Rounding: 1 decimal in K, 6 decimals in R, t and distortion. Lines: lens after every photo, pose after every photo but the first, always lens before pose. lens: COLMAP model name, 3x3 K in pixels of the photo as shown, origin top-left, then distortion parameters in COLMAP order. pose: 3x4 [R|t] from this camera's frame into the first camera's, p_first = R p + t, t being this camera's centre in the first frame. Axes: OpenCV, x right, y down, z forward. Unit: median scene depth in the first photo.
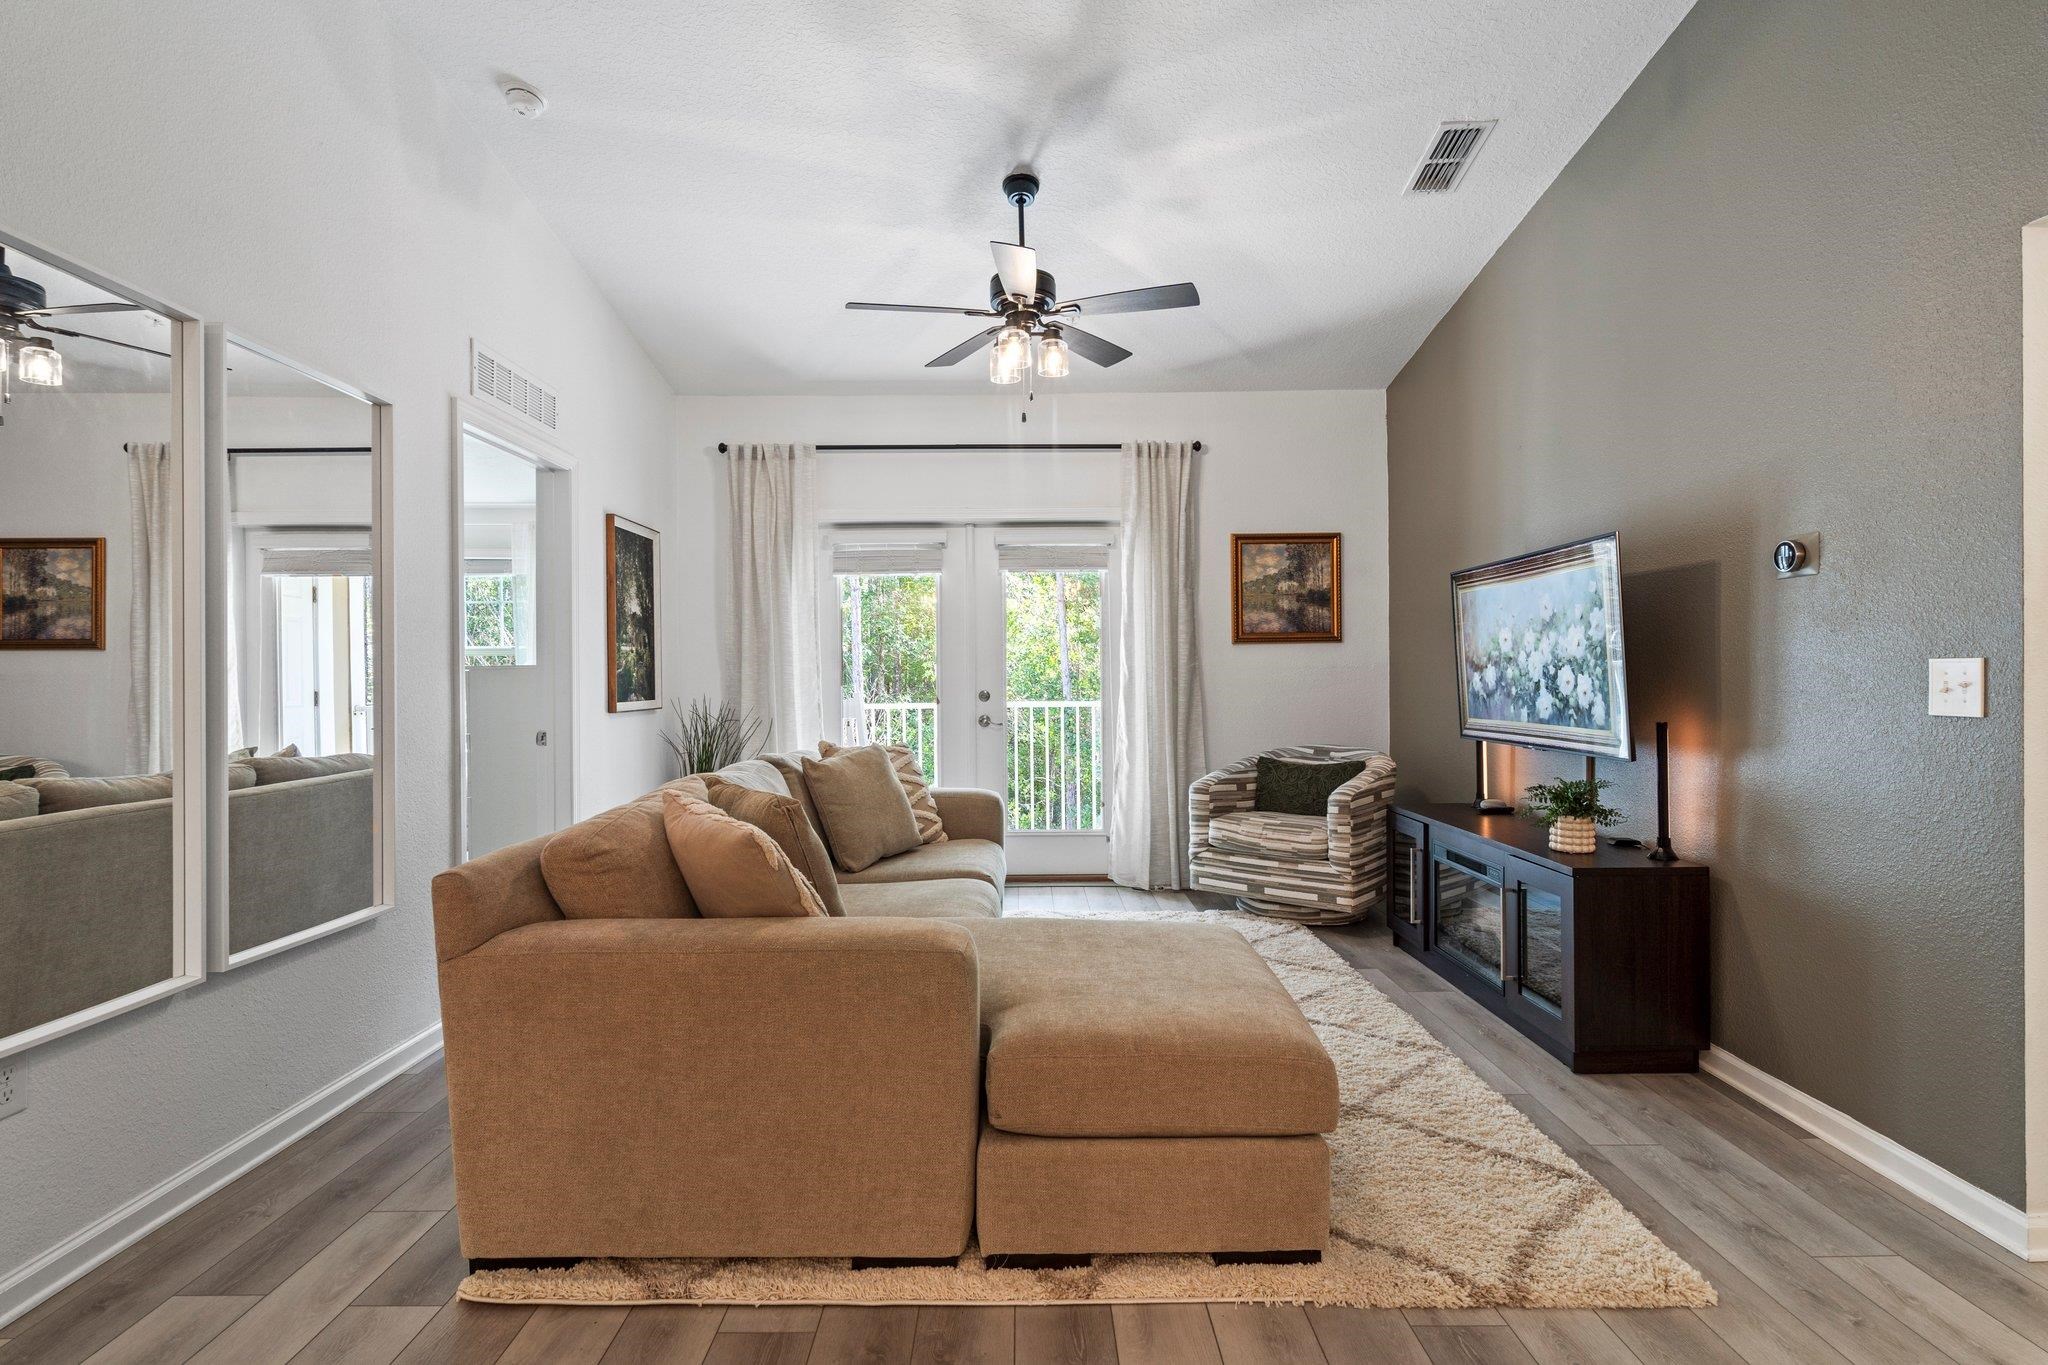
lens RADIAL K [[1023.4, 0, 1021.2], [0, 1023.4, 672.0], [0, 0, 1]] dist [0.001804, 0.000667]
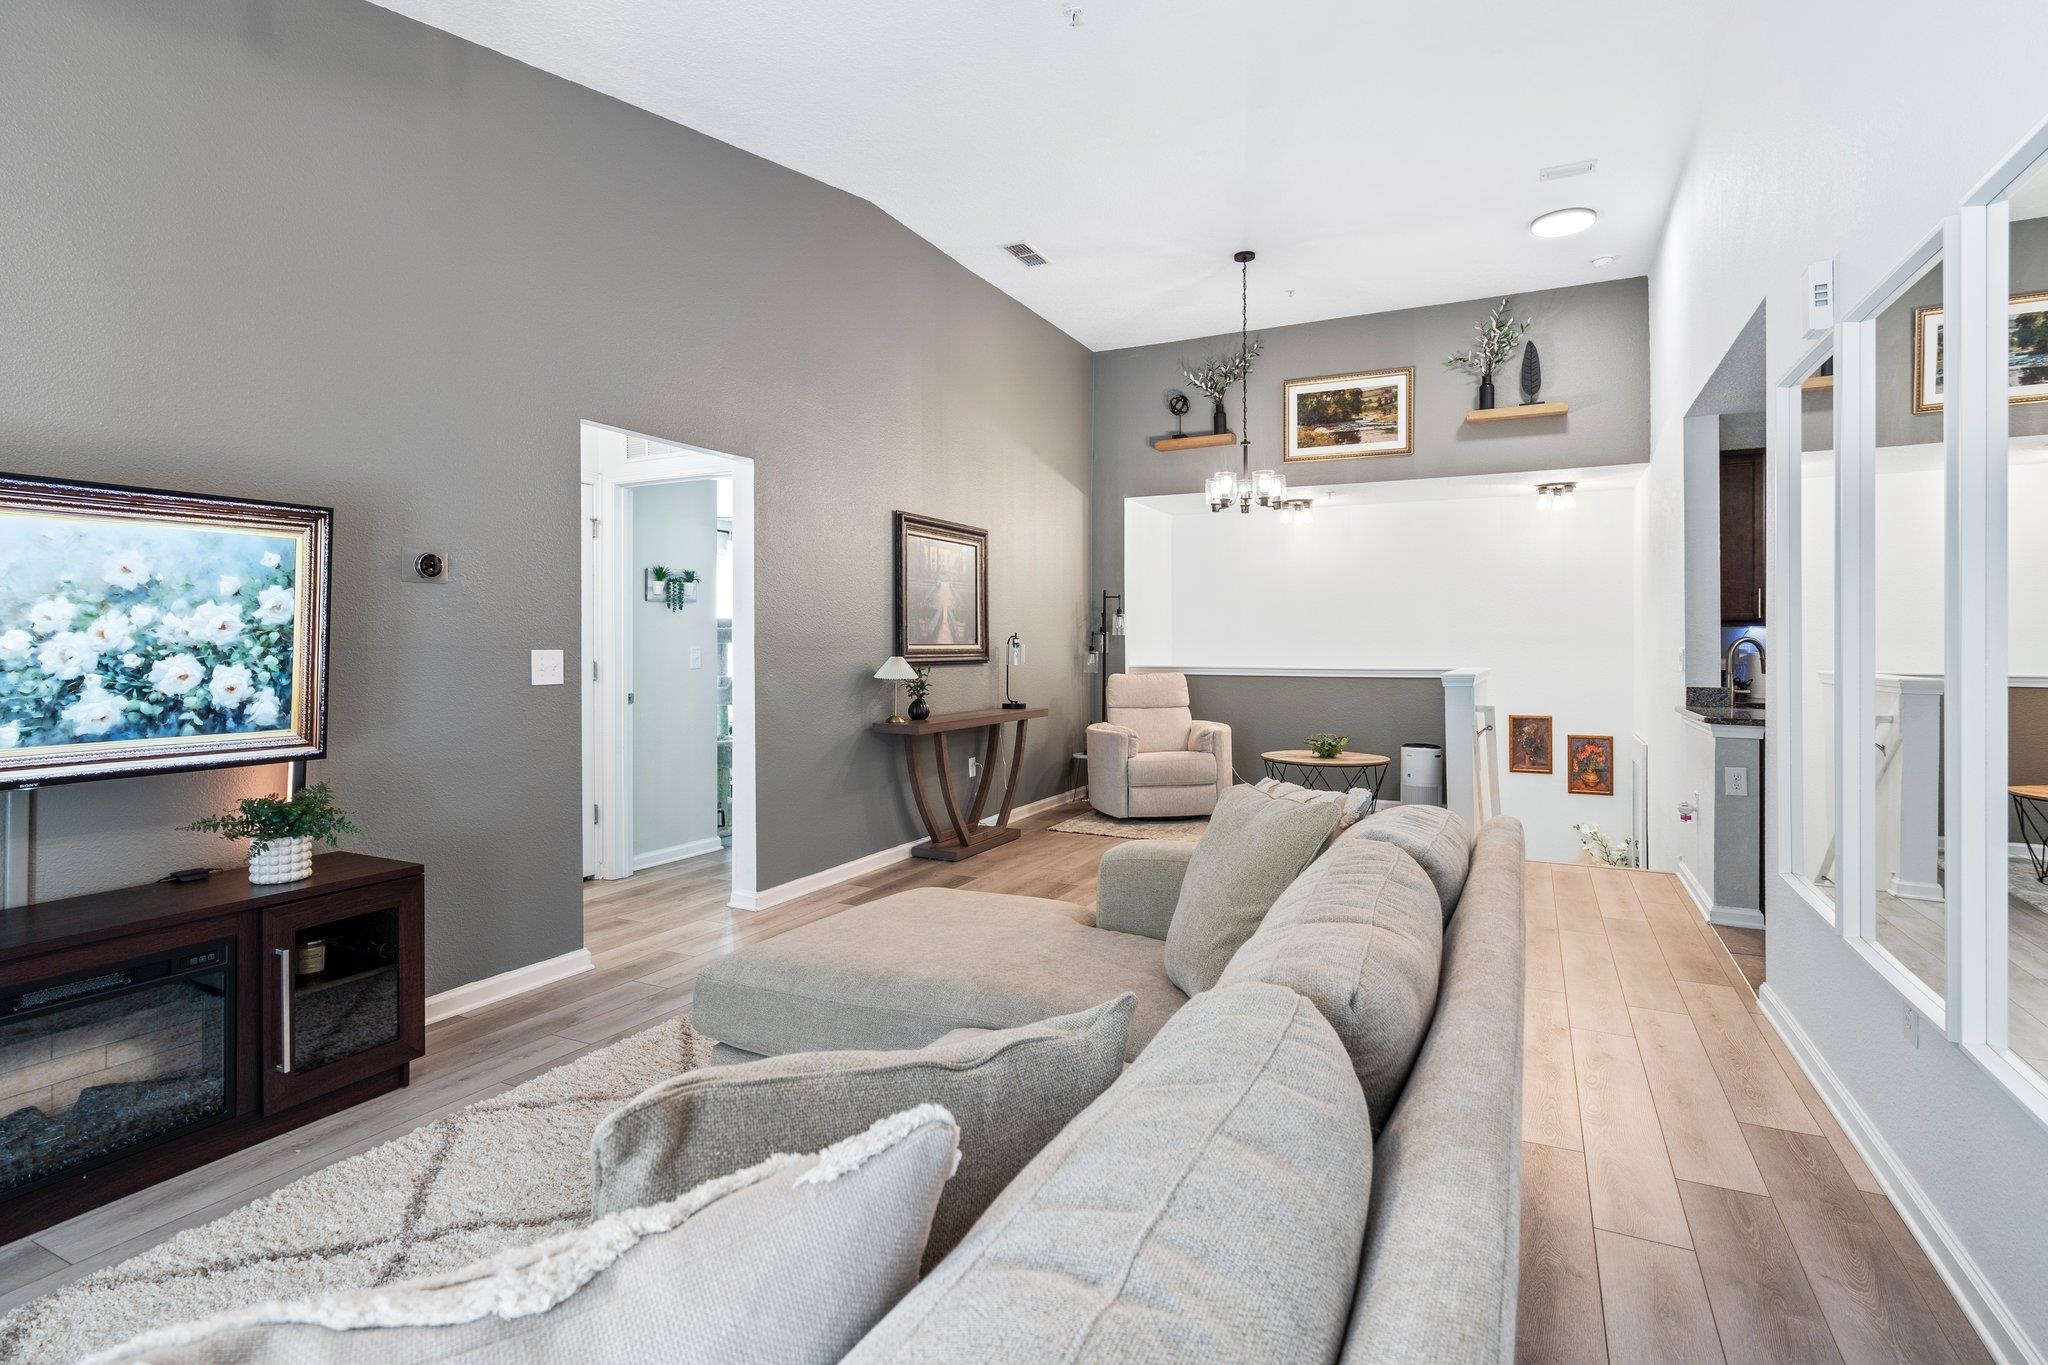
lens RADIAL K [[993.5, 0, 1026.5], [0, 993.5, 639.0], [0, 0, 1]] dist [0.000240, 0.000596]
pose [[-0.892869, 0.007990, 0.450246, -0.269121], [0.003885, 0.999942, -0.010041, -0.006204], [-0.450300, -0.007217, -0.892848, 1.092240]]
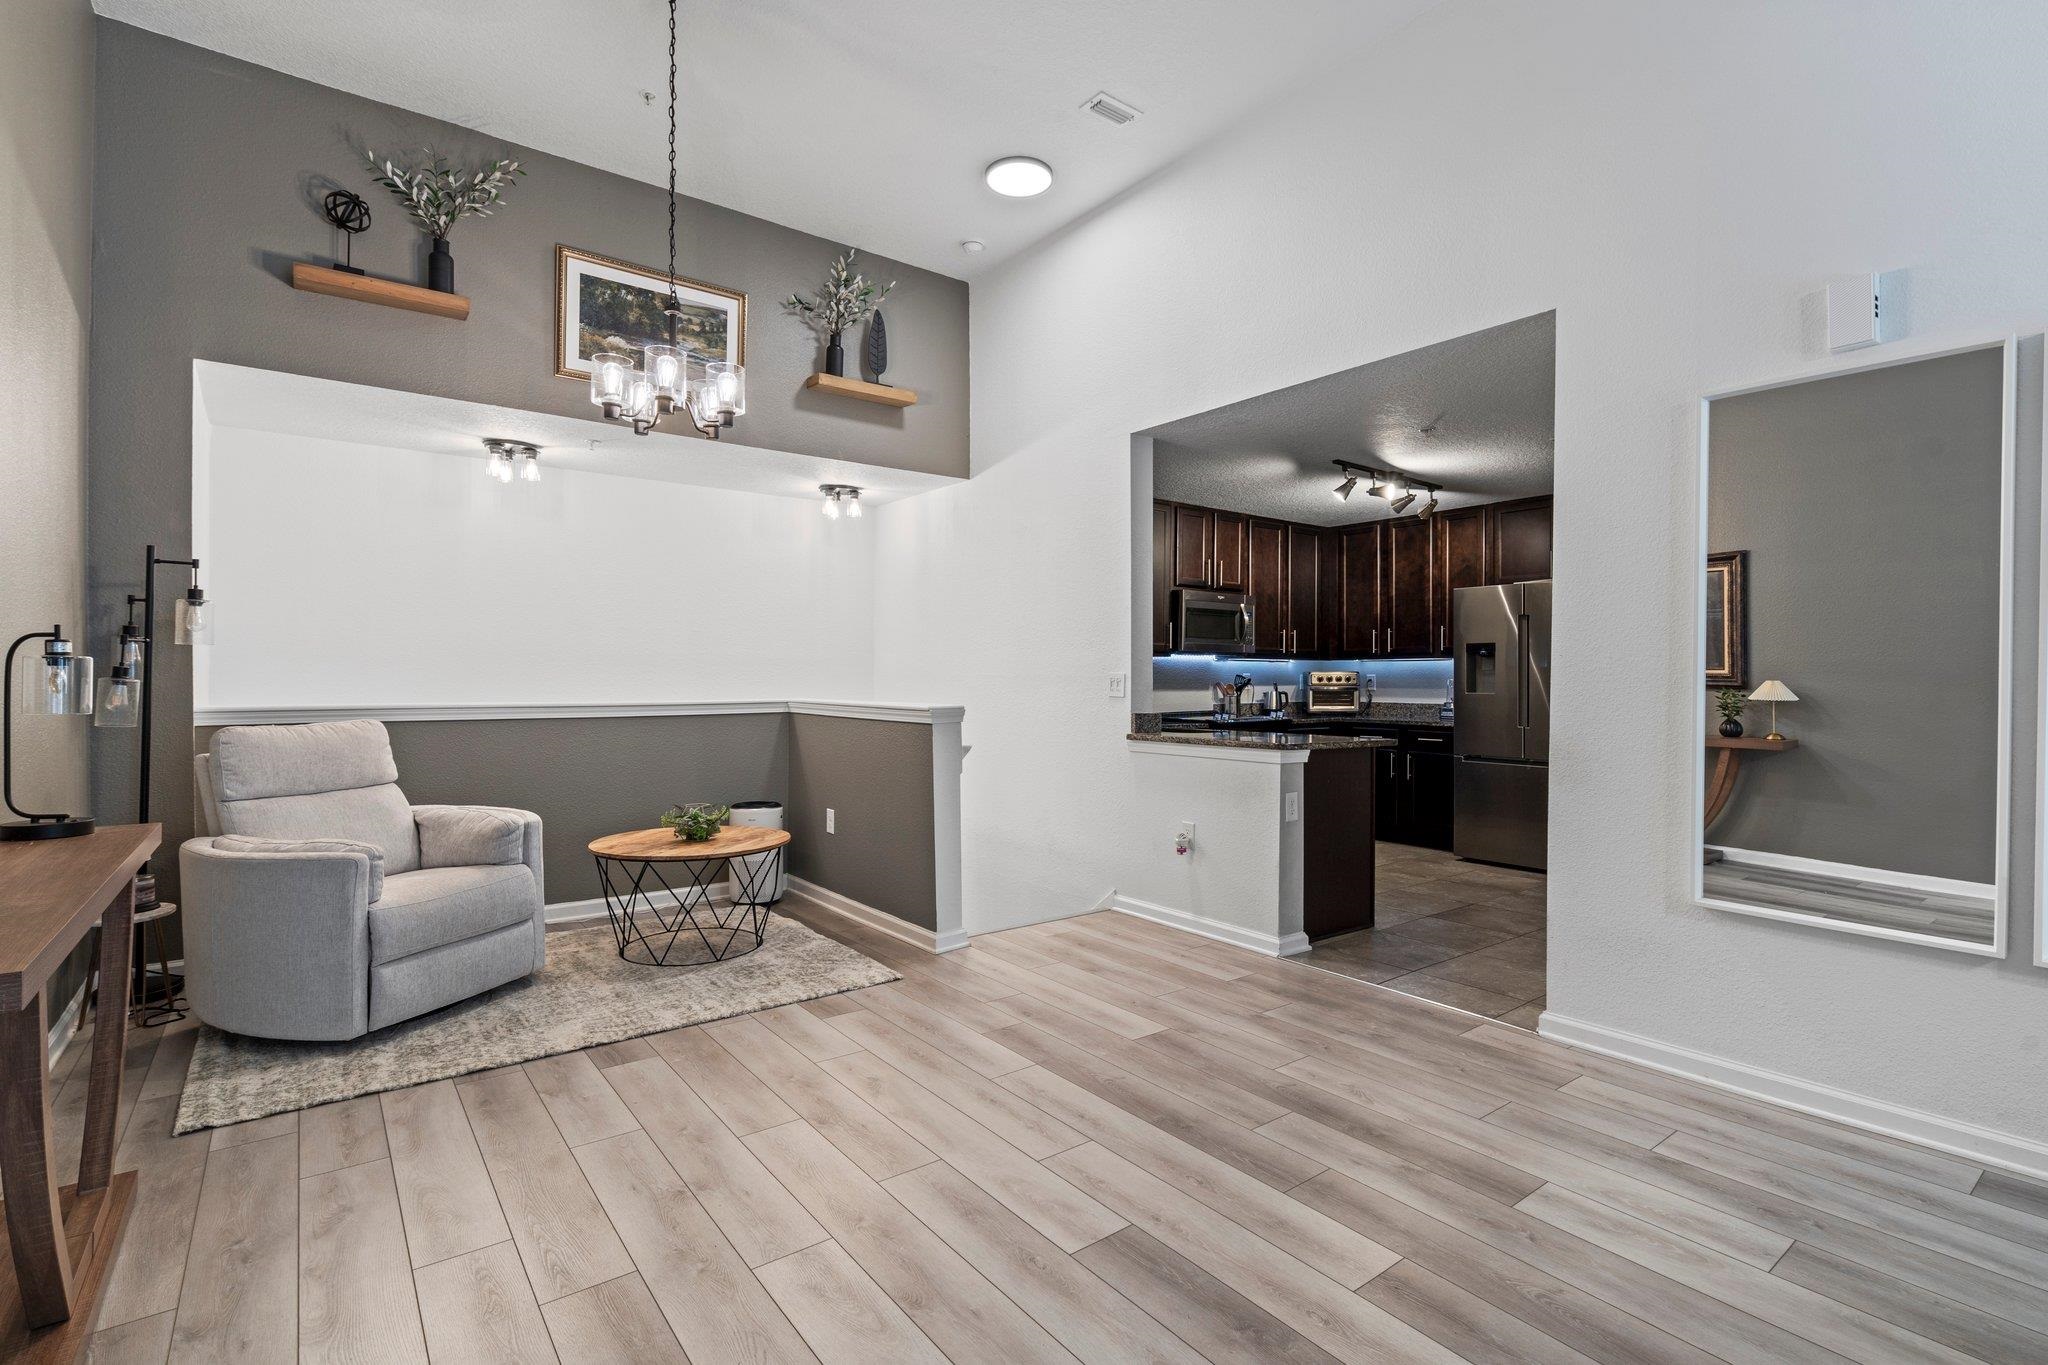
lens RADIAL K [[953.5, 0, 1025.6], [0, 953.5, 679.6], [0, 0, 1]] dist [-0.002053, 0.001430]
pose [[-0.797957, 0.003986, -0.602701, 0.329959], [0.002922, 0.999992, 0.002745, -0.000574], [0.602707, 0.000429, -0.797962, 0.471752]]
